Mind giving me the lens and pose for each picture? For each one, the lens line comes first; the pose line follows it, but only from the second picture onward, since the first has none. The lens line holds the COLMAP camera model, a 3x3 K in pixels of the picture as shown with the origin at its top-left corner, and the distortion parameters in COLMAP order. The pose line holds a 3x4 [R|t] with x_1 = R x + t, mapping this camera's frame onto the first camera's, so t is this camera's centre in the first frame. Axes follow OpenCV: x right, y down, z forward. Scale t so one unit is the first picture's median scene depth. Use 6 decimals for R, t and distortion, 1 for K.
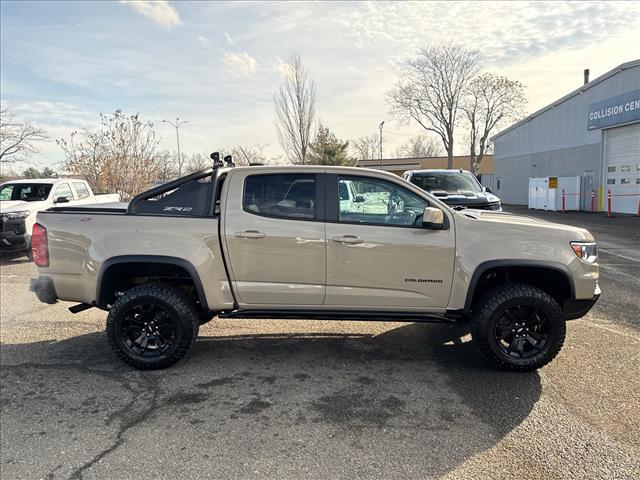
lens RADIAL K [[504.3, 0, 320.0], [0, 504.3, 240.0], [0, 0, 1]] dist [-0.000440, 0.001249]
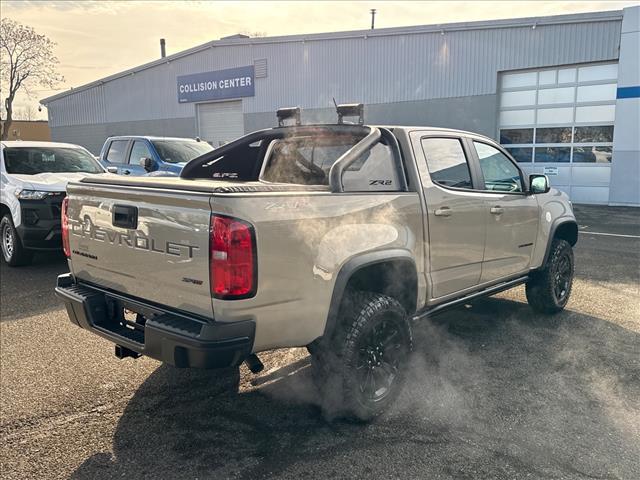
lens RADIAL K [[560.4, 0, 320.0], [0, 560.4, 240.0], [0, 0, 1]] dist [-0.002863, -0.009850]
pose [[0.631085, -0.094800, 0.769899, -0.164642], [0.068226, 0.995441, 0.066647, -0.006130], [-0.772708, 0.010467, 0.634676, 0.102098]]
